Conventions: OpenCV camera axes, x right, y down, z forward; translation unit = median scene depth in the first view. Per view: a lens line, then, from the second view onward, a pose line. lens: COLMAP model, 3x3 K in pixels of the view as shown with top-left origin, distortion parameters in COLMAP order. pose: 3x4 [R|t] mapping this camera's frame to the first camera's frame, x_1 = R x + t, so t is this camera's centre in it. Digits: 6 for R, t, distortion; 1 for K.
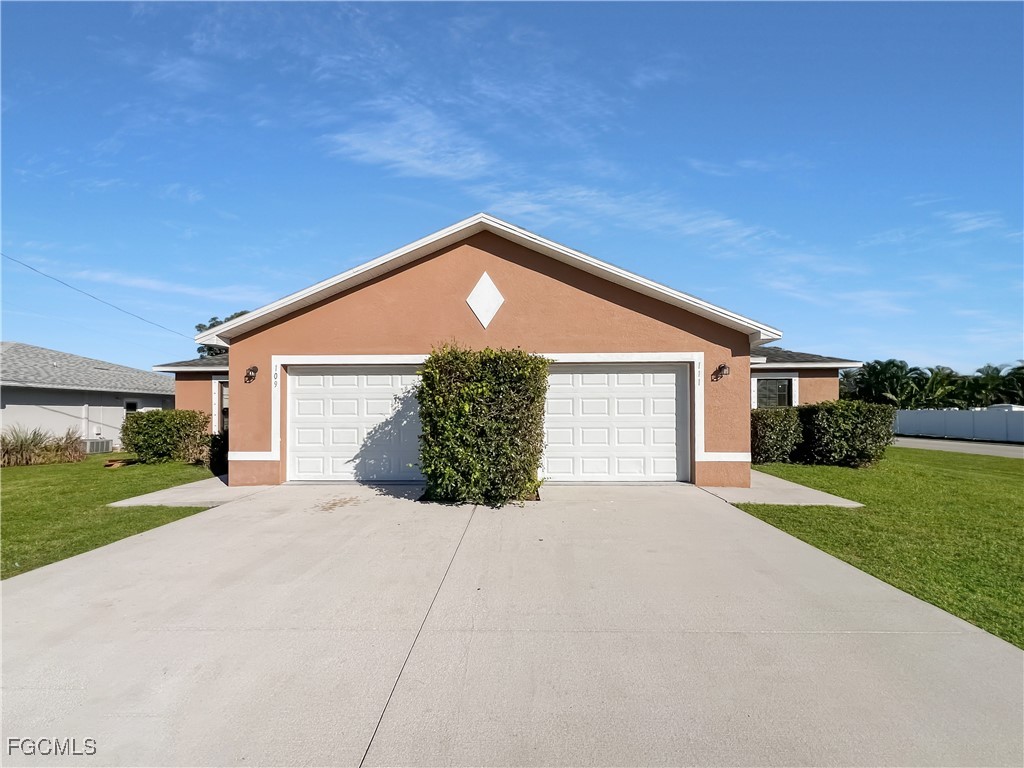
lens RADIAL K [[406.0, 0, 498.6], [0, 406.0, 415.4], [0, 0, 1]] dist [0.000331, 0.001812]
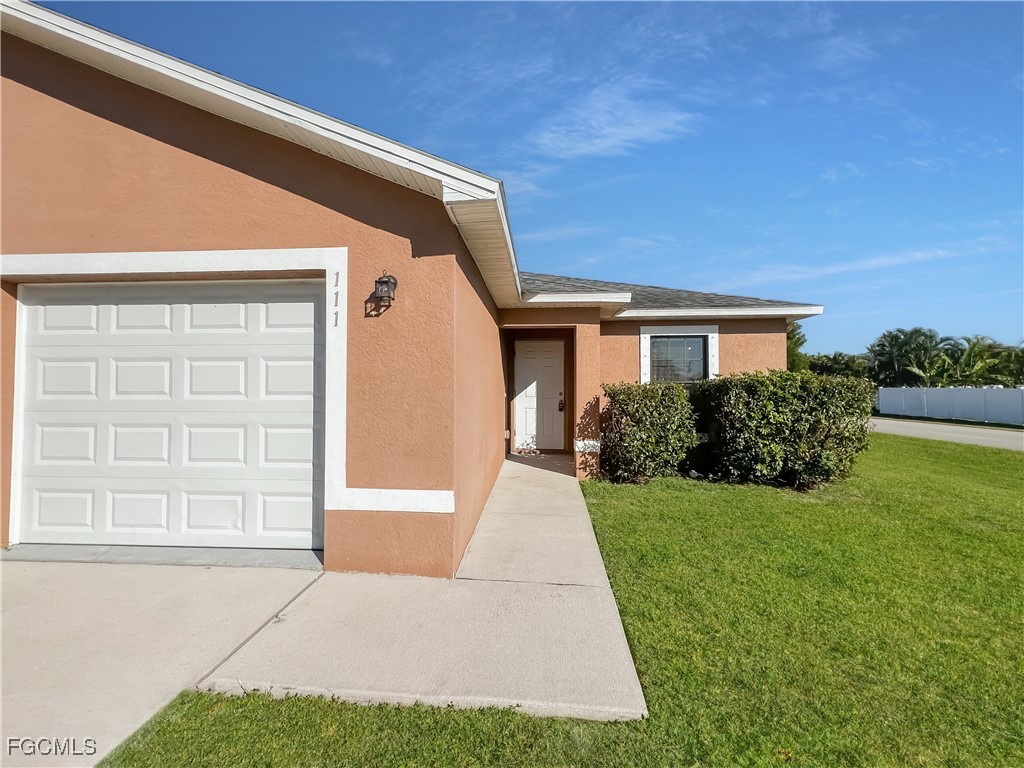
lens RADIAL K [[406.0, 0, 507.6], [0, 406.0, 385.2], [0, 0, 1]] dist [0.000331, 0.001812]
pose [[0.999233, 0.003795, -0.038984, 0.661473], [-0.004415, 0.999865, -0.015840, -0.007306], [0.038919, 0.016000, 0.999114, 0.567613]]
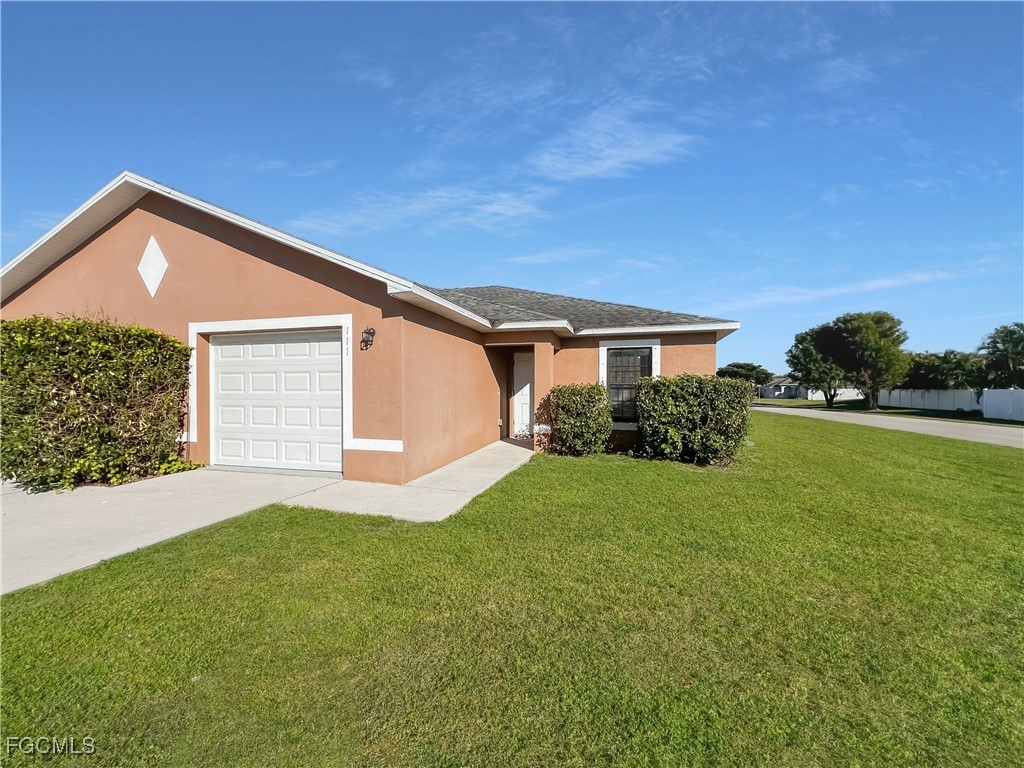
lens RADIAL K [[406.0, 0, 527.2], [0, 406.0, 402.1], [0, 0, 1]] dist [0.000331, 0.001812]
pose [[0.972703, 0.010947, -0.231797, 0.992758], [-0.006335, 0.999767, 0.020631, 0.000159], [0.231969, -0.018600, 0.972545, 0.283248]]
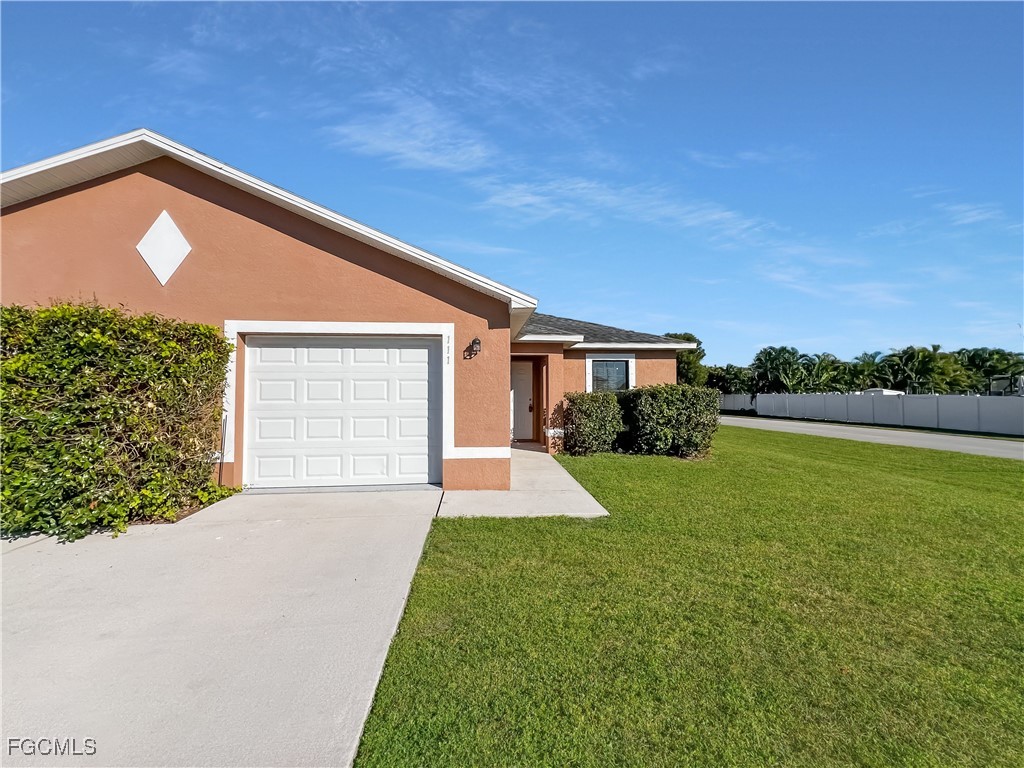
lens RADIAL K [[410.7, 0, 502.5], [0, 410.7, 389.0], [0, 0, 1]] dist [0.003468, 0.000033]
pose [[0.992397, 0.002145, 0.123057, 0.481801], [0.000868, 0.999701, -0.024422, -0.004223], [-0.123073, 0.024343, 0.992099, 0.172152]]
